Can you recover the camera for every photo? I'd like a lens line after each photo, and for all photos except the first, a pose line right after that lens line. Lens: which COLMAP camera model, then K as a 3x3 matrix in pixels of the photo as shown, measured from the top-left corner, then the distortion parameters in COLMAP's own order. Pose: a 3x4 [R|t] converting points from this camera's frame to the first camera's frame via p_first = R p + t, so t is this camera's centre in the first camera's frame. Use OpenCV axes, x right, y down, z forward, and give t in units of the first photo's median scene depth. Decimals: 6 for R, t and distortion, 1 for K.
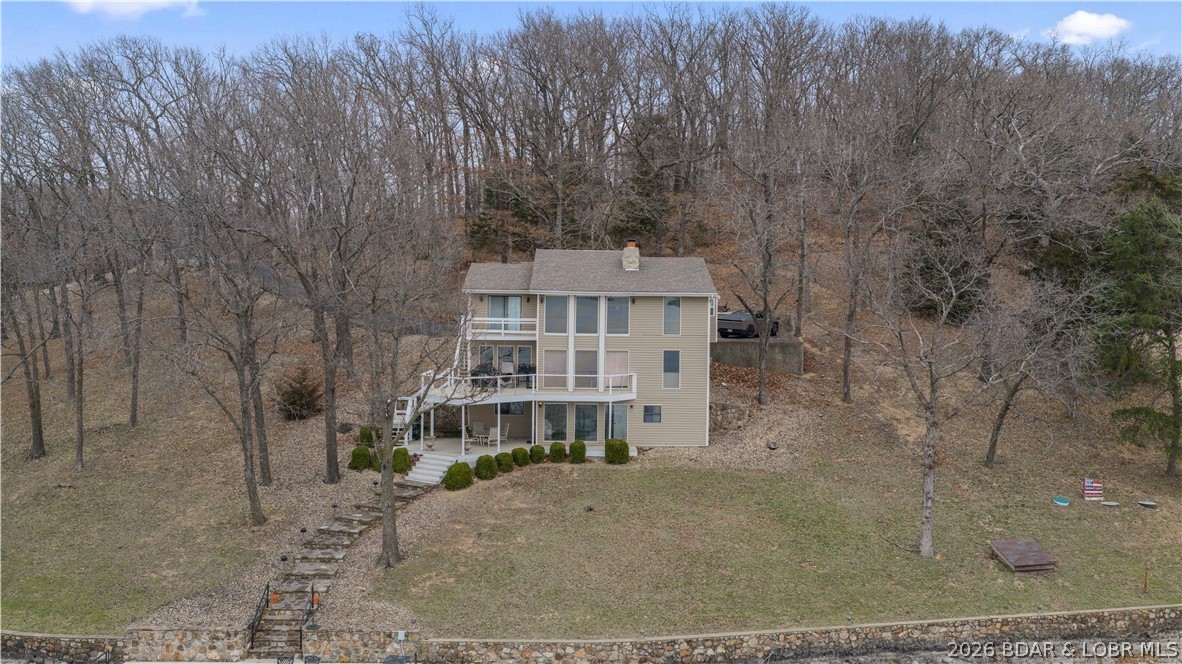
lens RADIAL K [[1053.9, 0, 591.0], [0, 1053.9, 332.0], [0, 0, 1]] dist [0.006024, -0.000469]
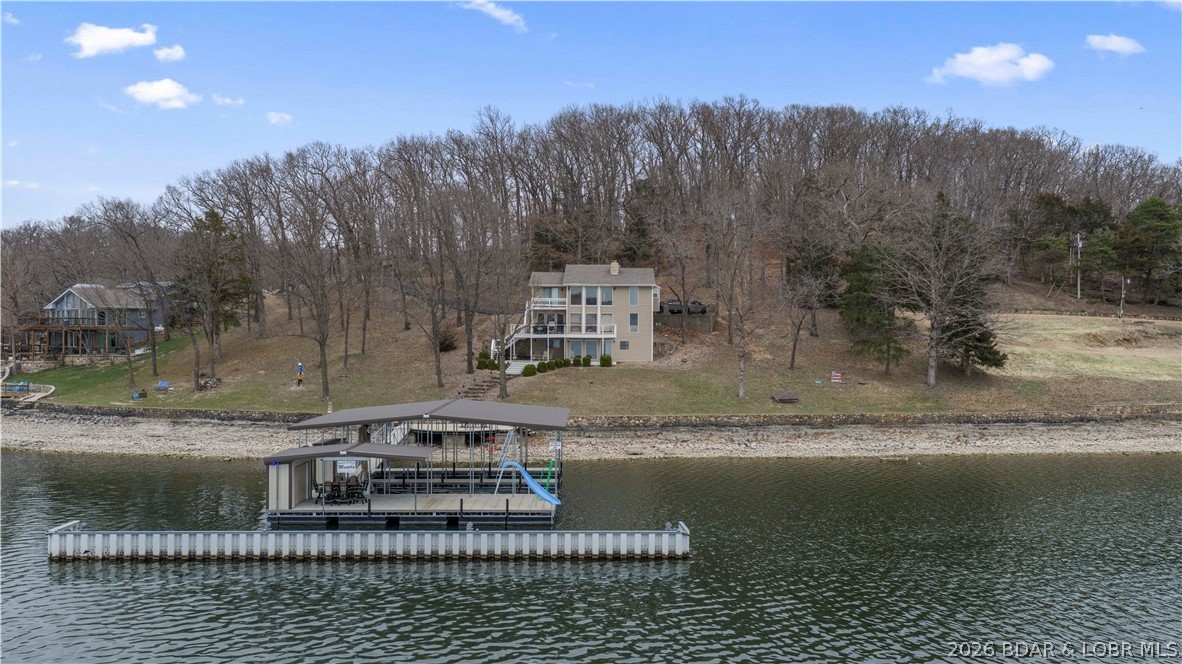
lens RADIAL K [[971.2, 0, 591.0], [0, 971.2, 332.0], [0, 0, 1]] dist [-0.007375, -0.002146]
pose [[0.999614, -0.006141, -0.027107, 0.045162], [0.005481, 0.999689, -0.024333, 0.097956], [0.027248, 0.024175, 0.999336, -0.849602]]
